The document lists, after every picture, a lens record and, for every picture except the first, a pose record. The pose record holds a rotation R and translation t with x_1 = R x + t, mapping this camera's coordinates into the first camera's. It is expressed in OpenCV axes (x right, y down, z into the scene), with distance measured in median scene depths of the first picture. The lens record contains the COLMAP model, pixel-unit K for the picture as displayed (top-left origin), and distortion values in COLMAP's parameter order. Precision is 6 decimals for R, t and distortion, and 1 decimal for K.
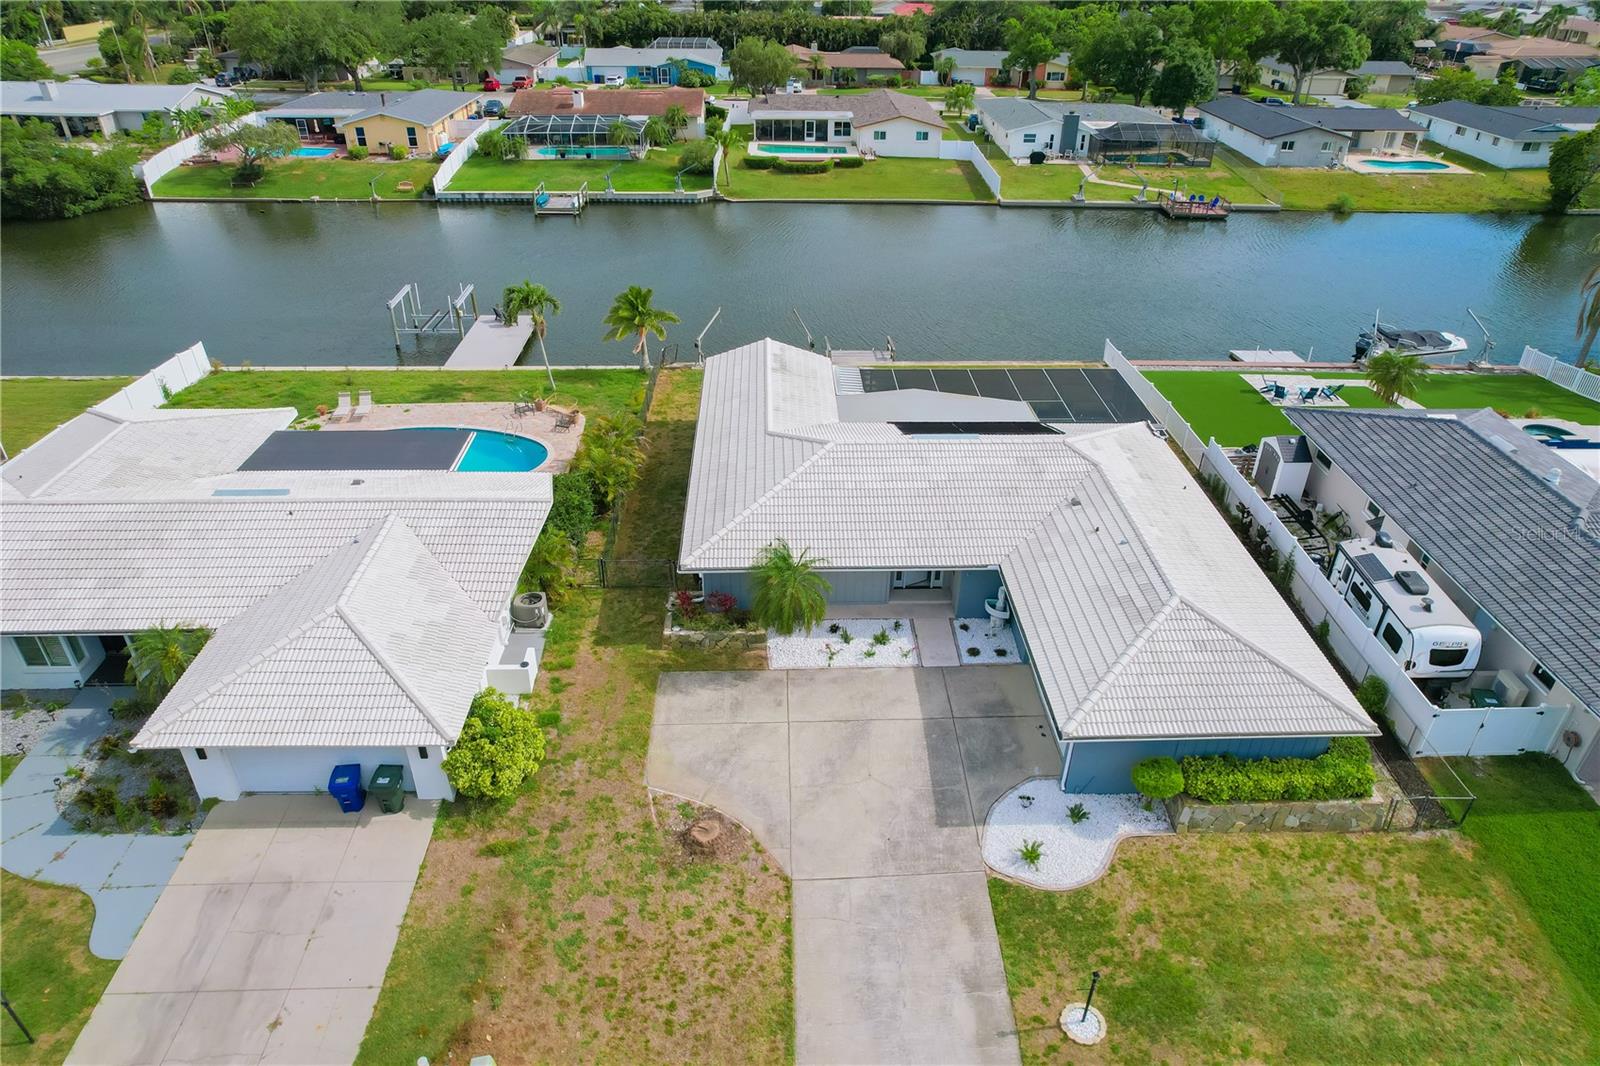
lens RADIAL K [[1023.9, 0, 805.6], [0, 1023.9, 530.5], [0, 0, 1]] dist [-0.075828, 0.066657]
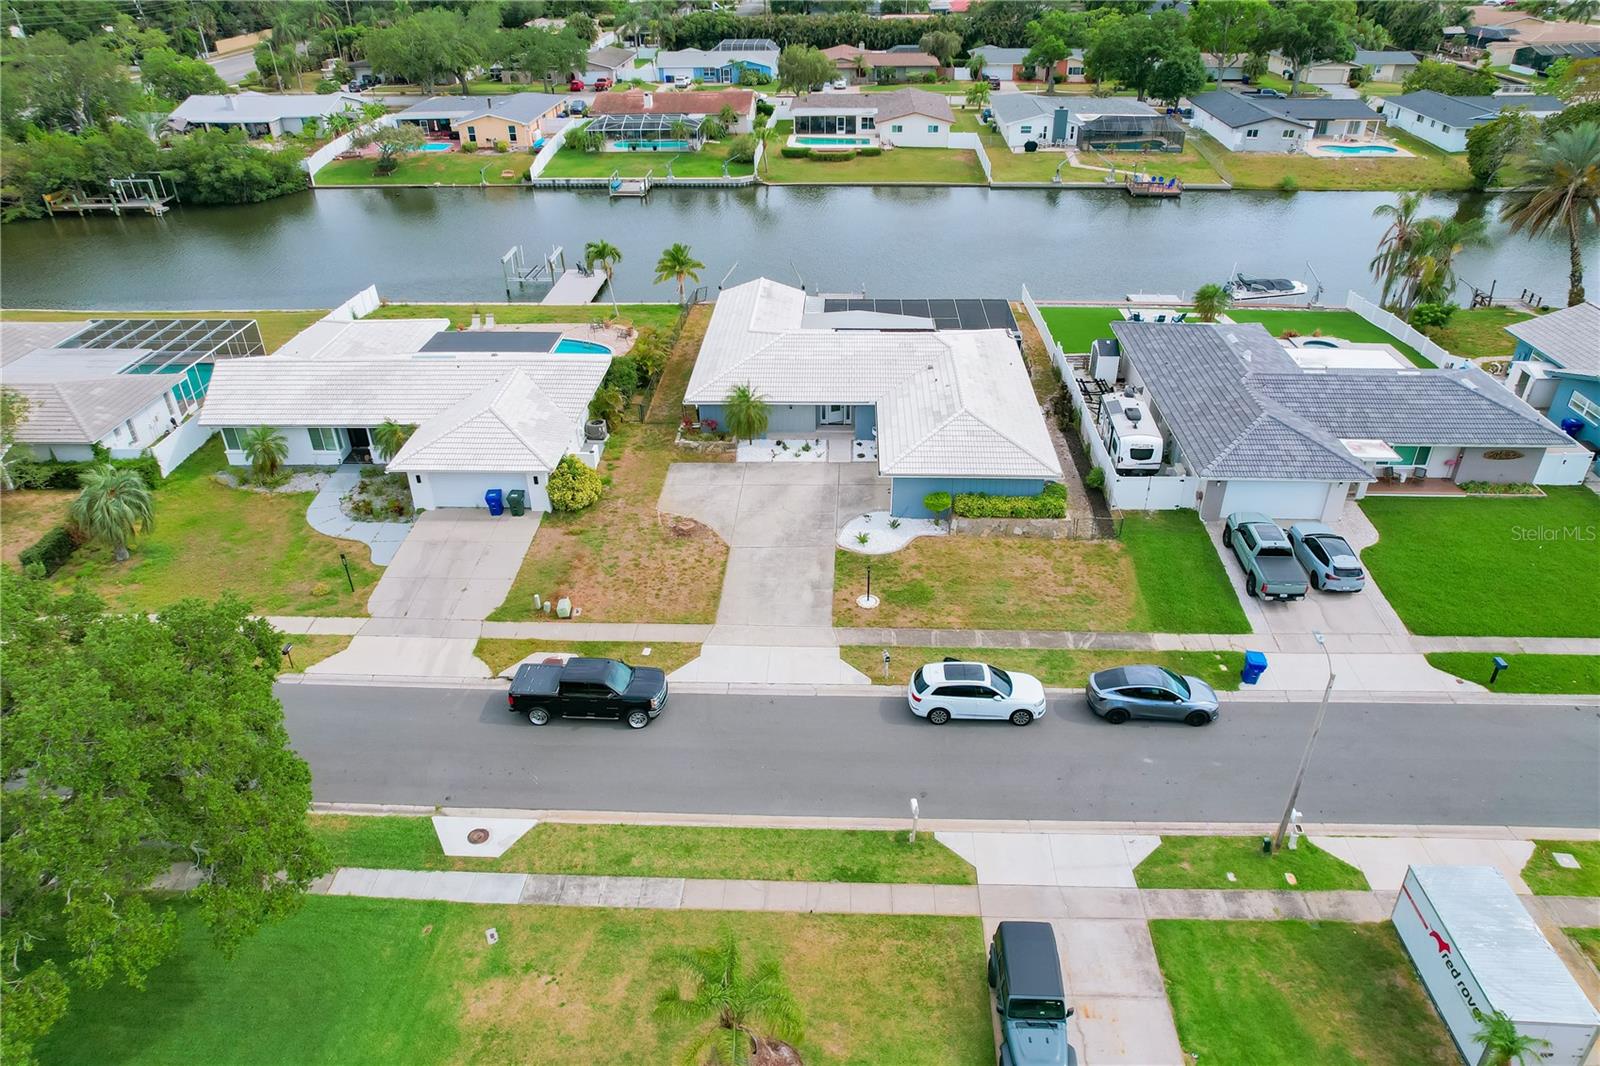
lens RADIAL K [[1051.5, 0, 806.7], [0, 1051.5, 532.4], [0, 0, 1]] dist [-0.063342, 0.045146]
pose [[0.996906, 0.018005, -0.076519, 0.130339], [-0.017569, 0.999825, 0.006378, 0.145528], [0.076620, -0.005014, 0.997048, -0.430778]]
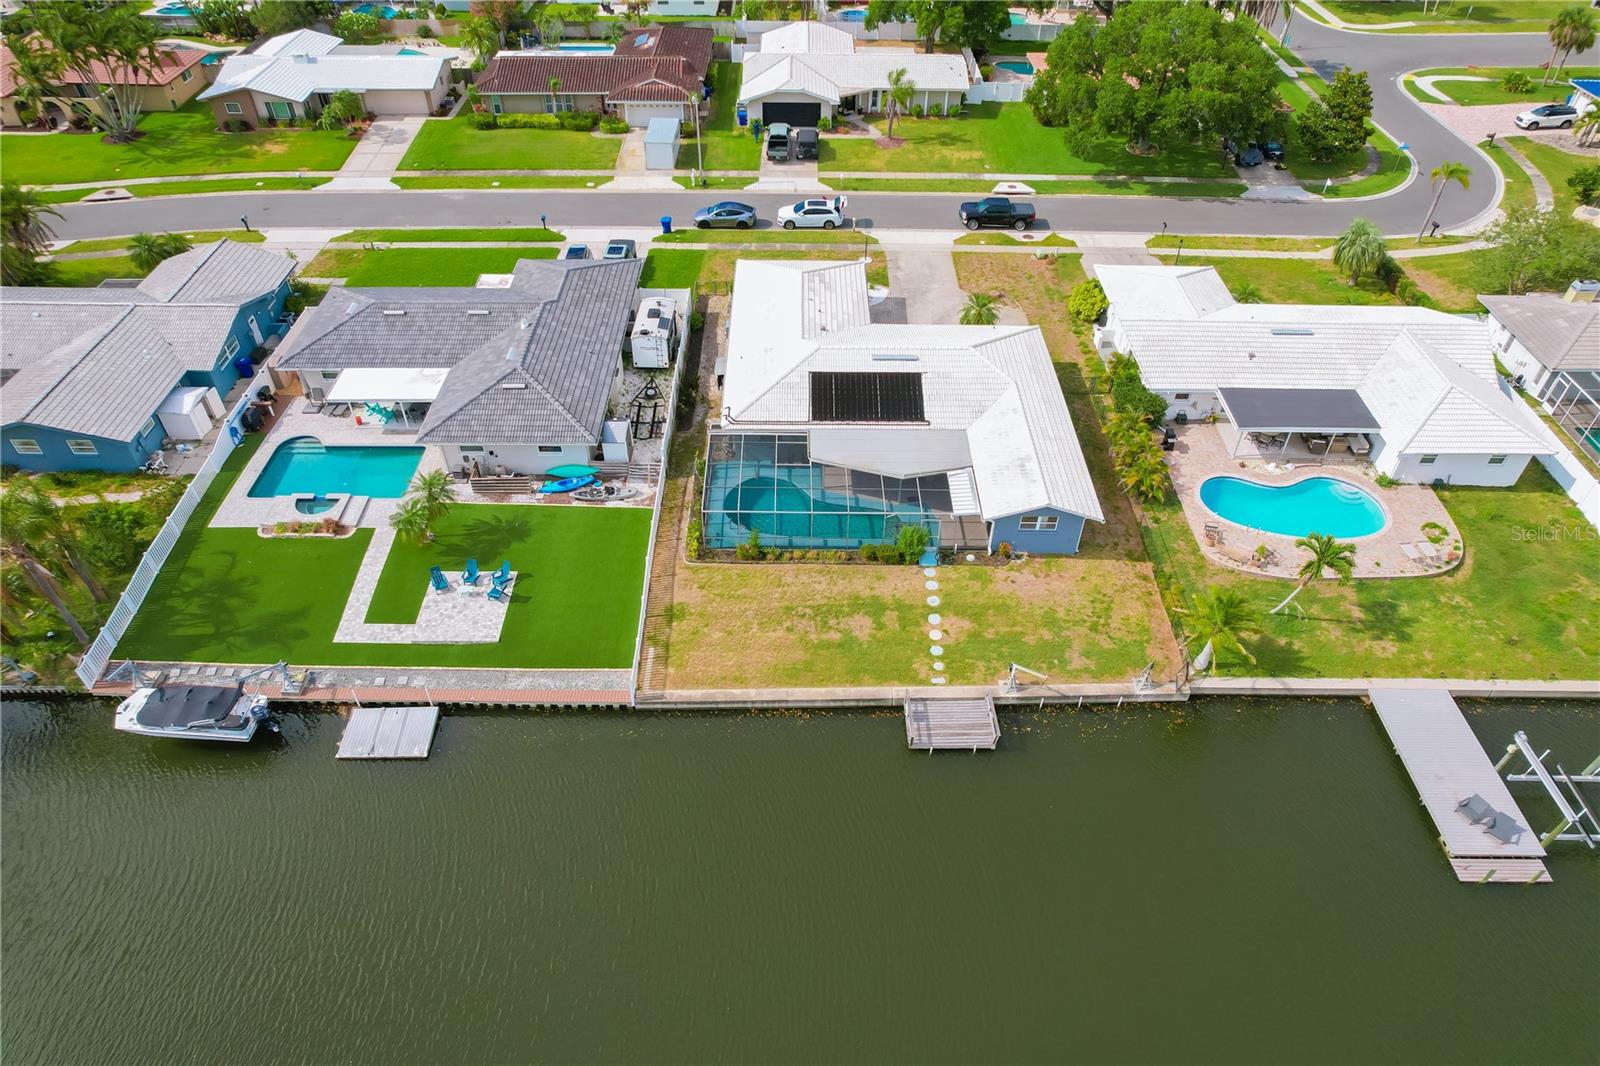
lens RADIAL K [[1023.9, 0, 805.6], [0, 1023.9, 530.5], [0, 0, 1]] dist [-0.075828, 0.066657]
pose [[-0.999259, -0.038001, 0.006189, 0.175239], [-0.004991, 0.287259, 0.957840, -1.022442], [-0.038177, 0.957099, -0.287236, 1.177963]]
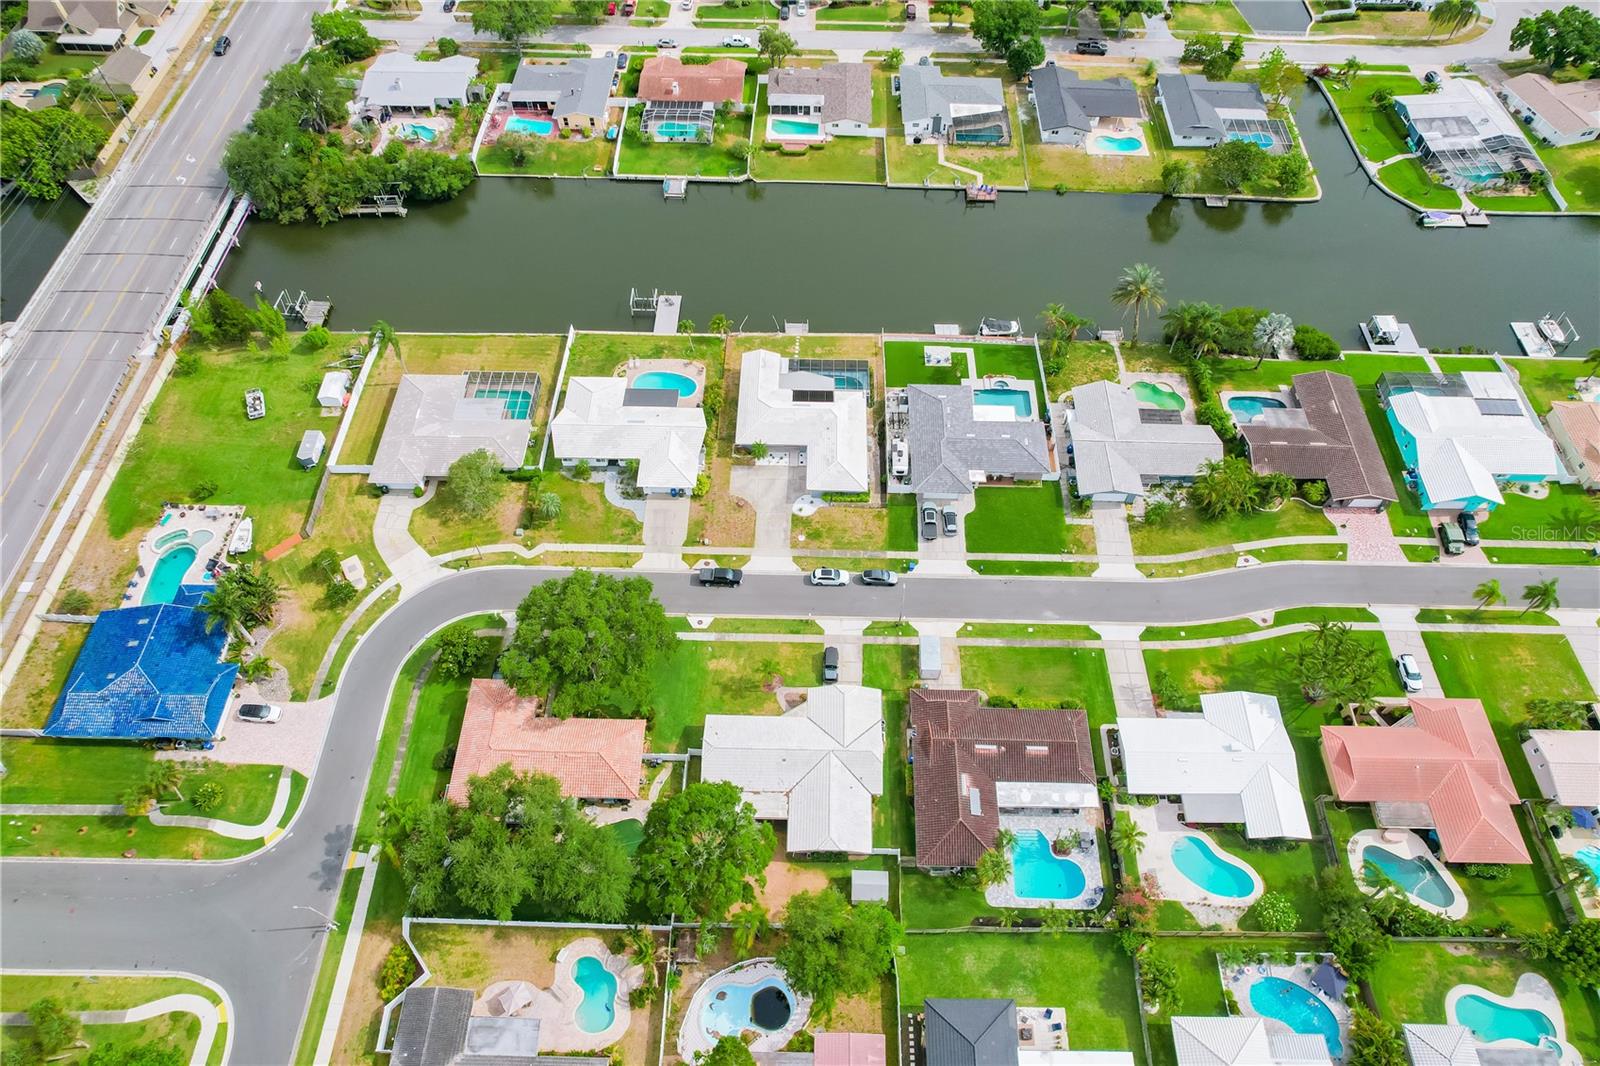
lens RADIAL K [[1013.5, 0, 800.0], [0, 1013.5, 533.0], [0, 0, 1]] dist [-0.042984, 0.000927]
pose [[0.998264, 0.040188, -0.043048, 0.224104], [-0.018927, 0.911127, 0.411691, -0.882735], [0.055767, -0.410162, 0.910306, -1.956956]]
